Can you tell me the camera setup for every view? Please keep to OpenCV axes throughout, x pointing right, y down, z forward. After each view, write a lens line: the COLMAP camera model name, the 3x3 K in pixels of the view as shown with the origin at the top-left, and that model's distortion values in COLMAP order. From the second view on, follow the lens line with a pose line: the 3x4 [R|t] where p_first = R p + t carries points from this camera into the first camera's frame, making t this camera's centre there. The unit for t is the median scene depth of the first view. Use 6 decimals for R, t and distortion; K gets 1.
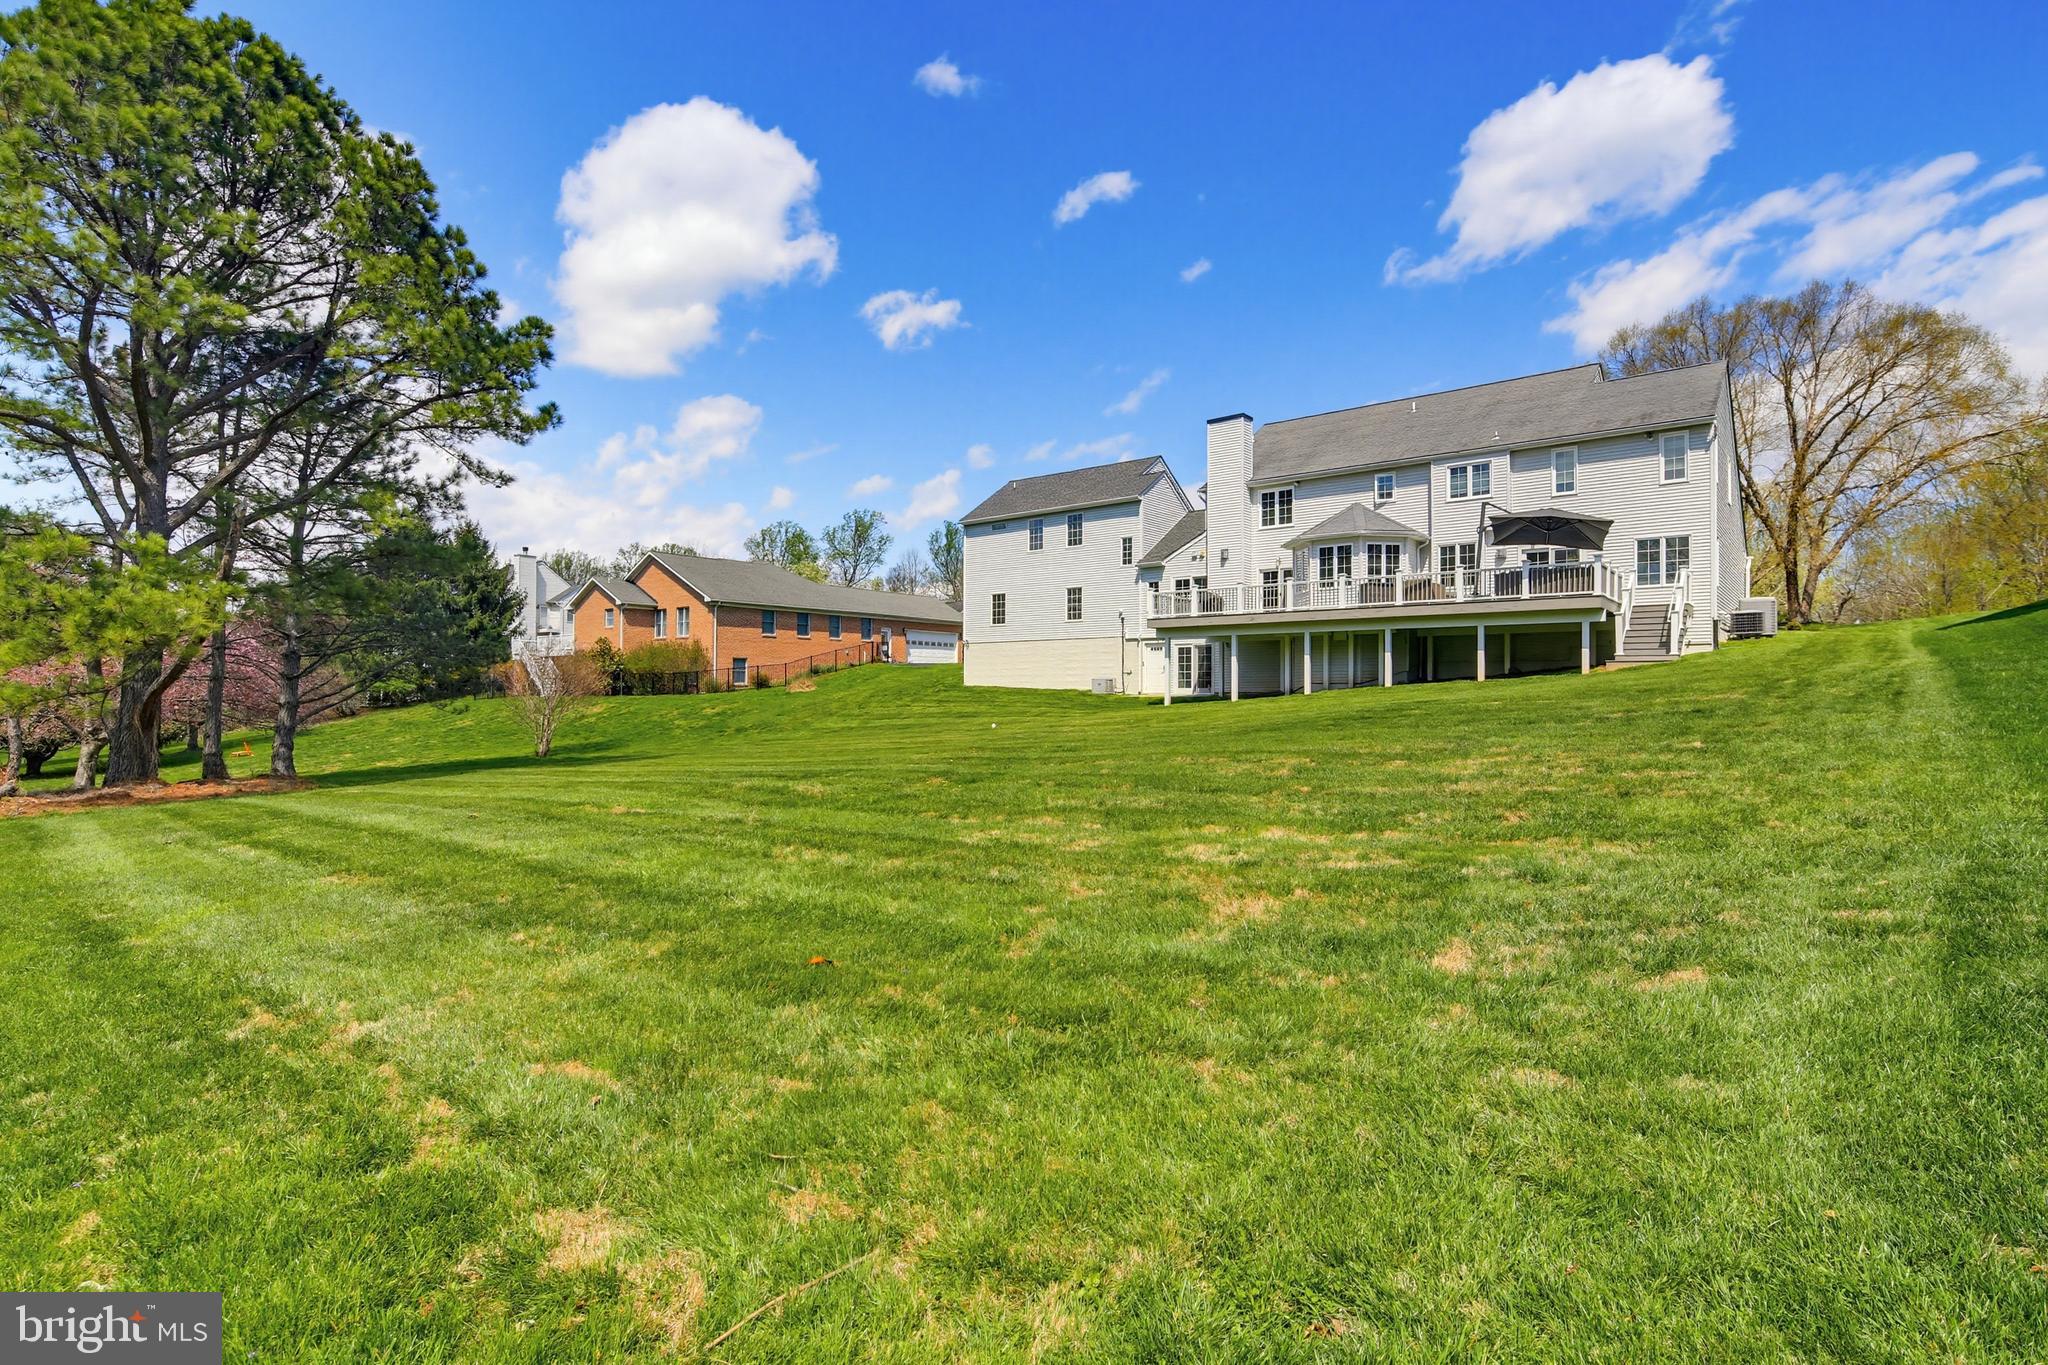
lens RADIAL K [[1007.2, 0, 1031.5], [0, 1007.2, 681.3], [0, 0, 1]] dist [0.003151, -0.000386]
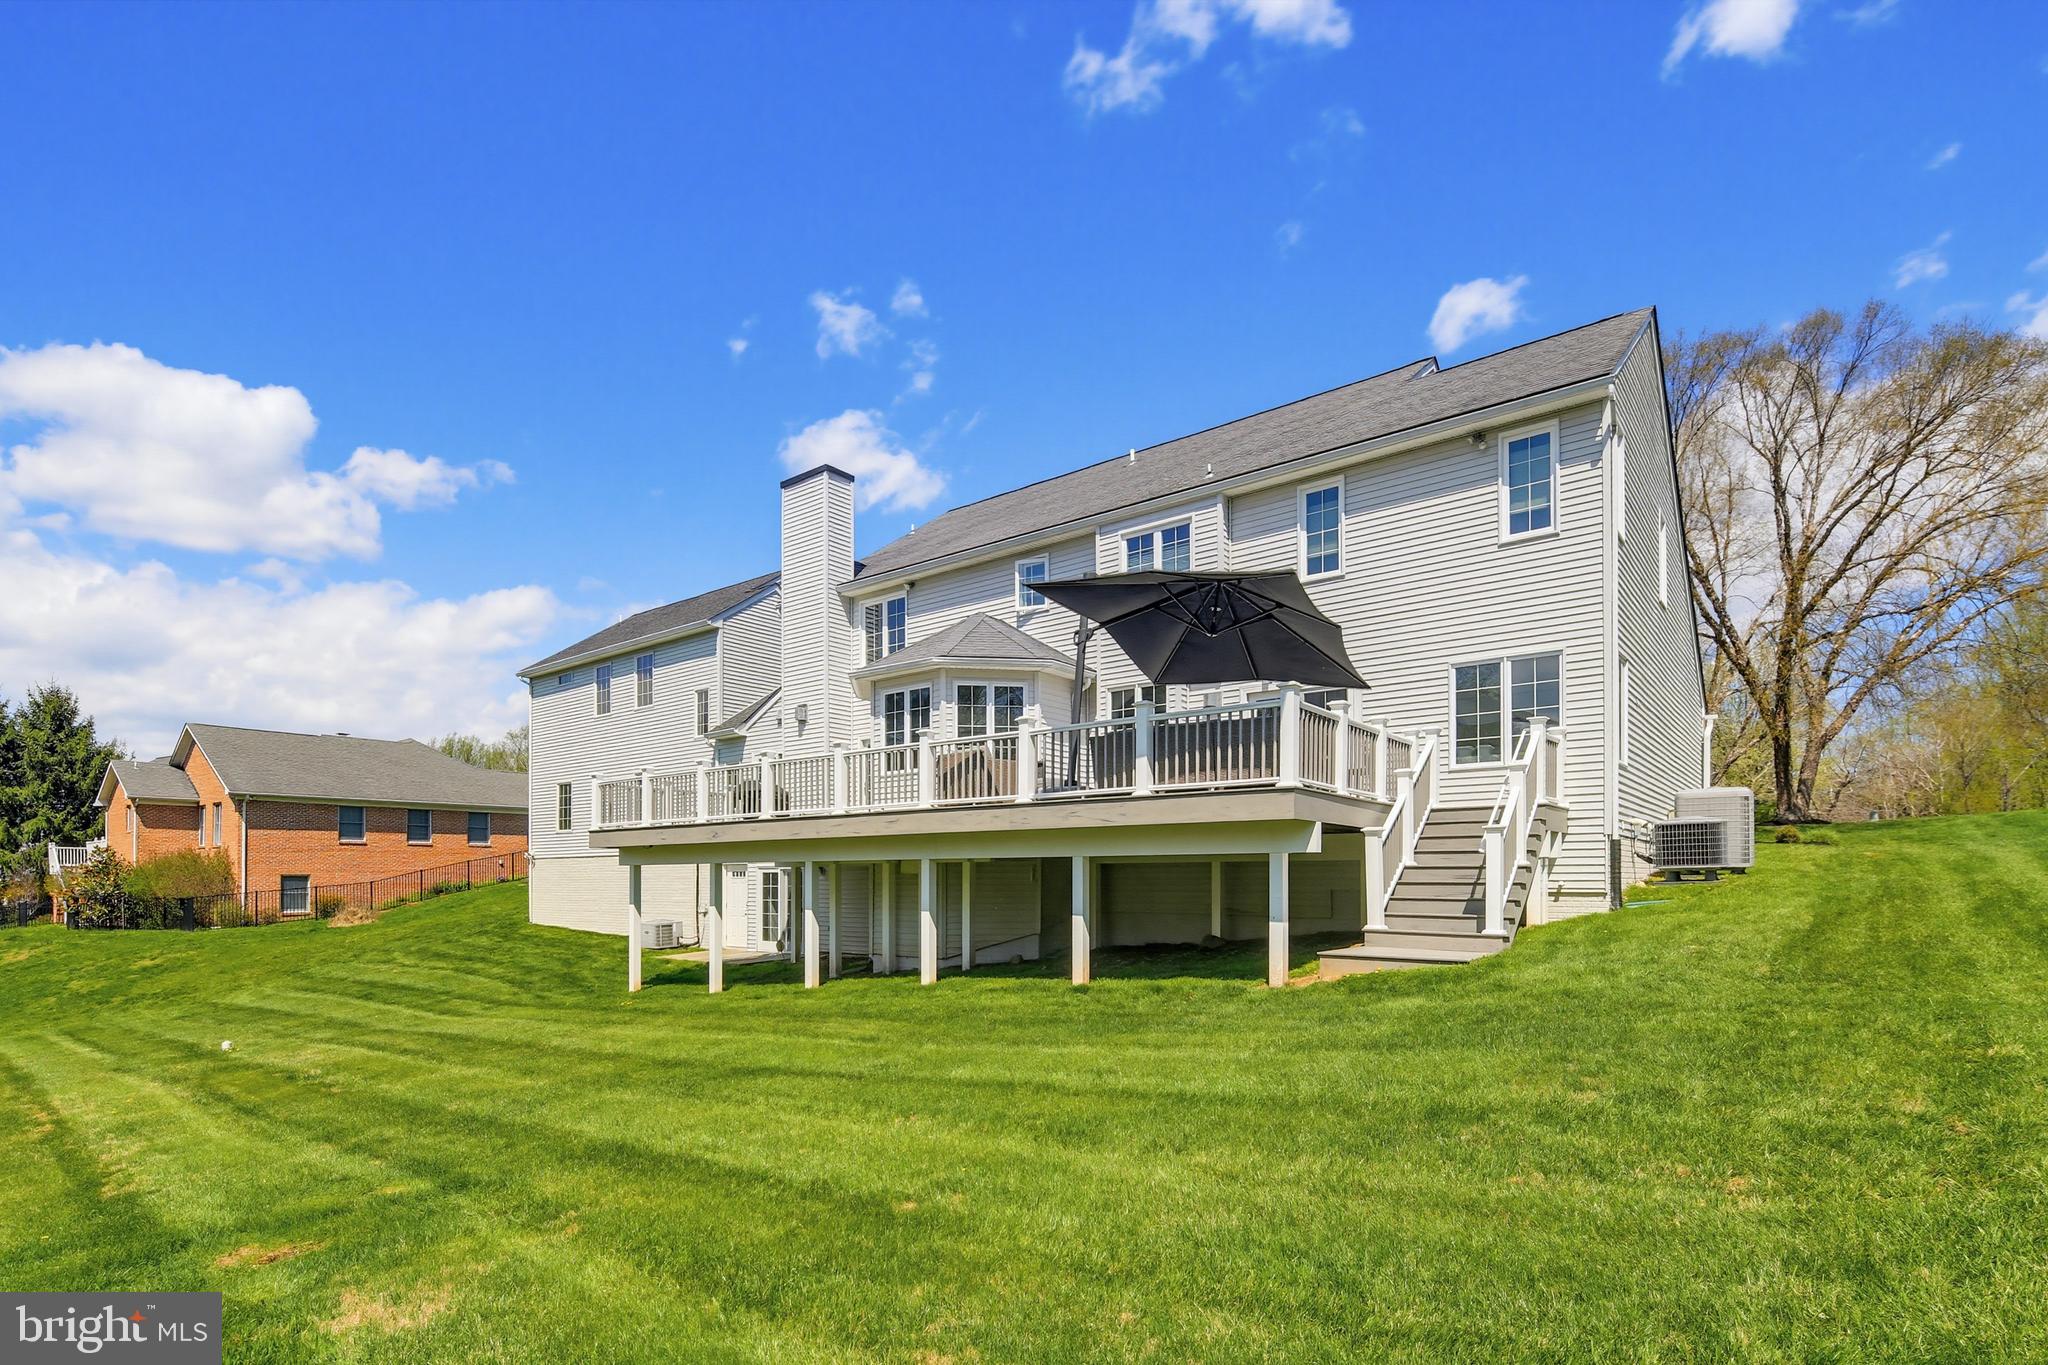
lens RADIAL K [[1007.2, 0, 1033.0], [0, 1007.2, 871.2], [0, 0, 1]] dist [0.003151, -0.000386]
pose [[0.999967, -0.004176, 0.007005, 0.318390], [0.004146, 0.999982, 0.004355, -0.038305], [-0.007023, -0.004326, 0.999966, 0.423735]]
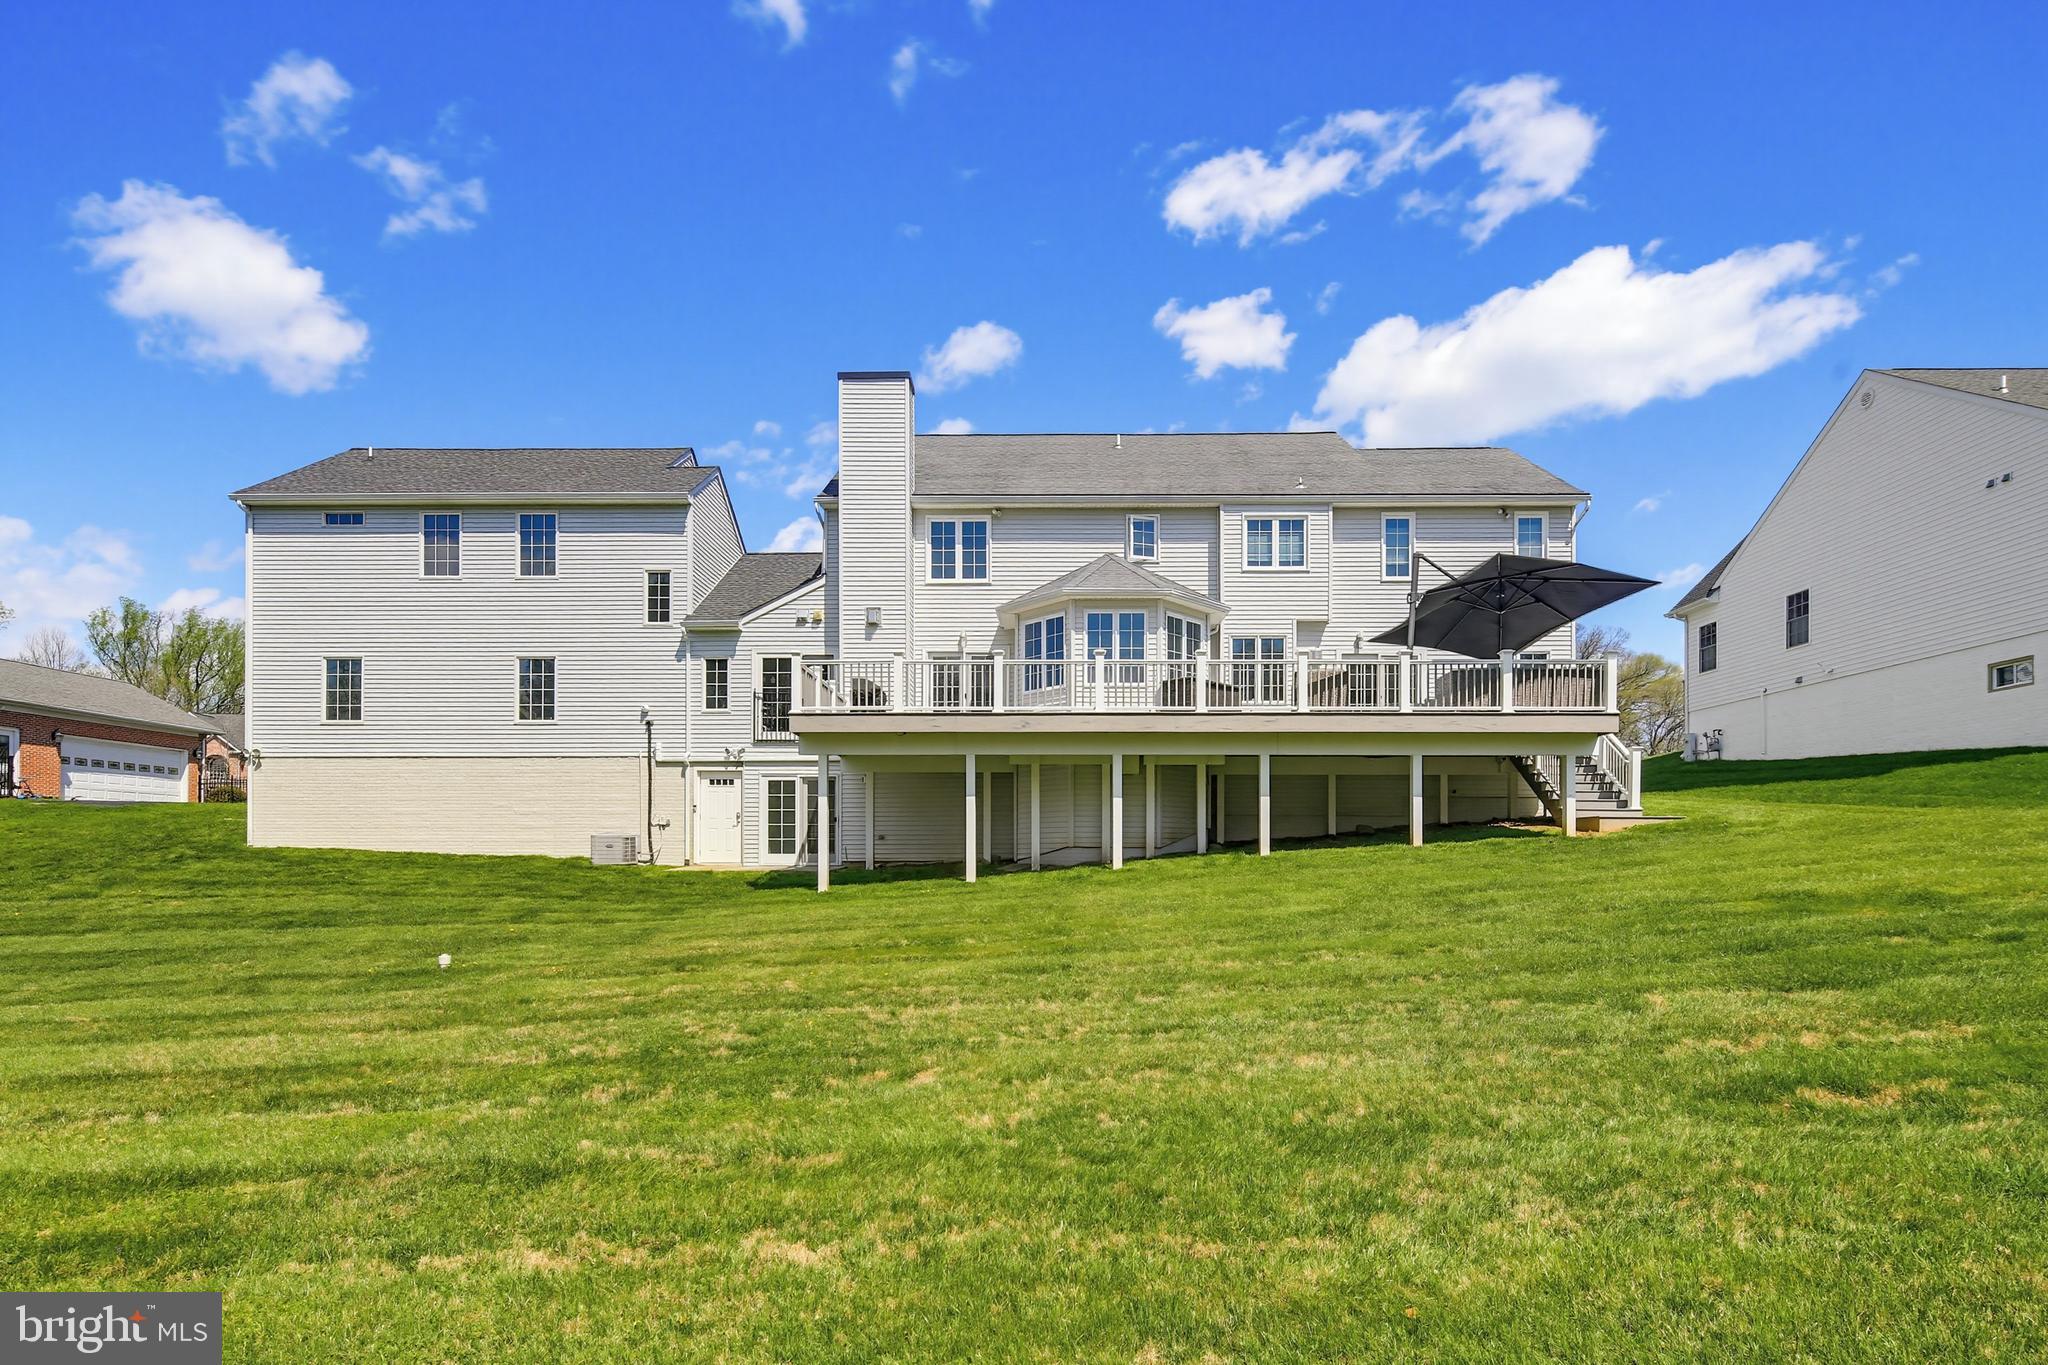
lens RADIAL K [[1007.2, 0, 1056.1], [0, 1007.2, 849.9], [0, 0, 1]] dist [0.003151, -0.000386]
pose [[0.784821, 0.002191, 0.619718, -0.077357], [-0.007525, 0.999954, 0.005994, 0.000158], [-0.619677, -0.009368, 0.784801, 0.491815]]
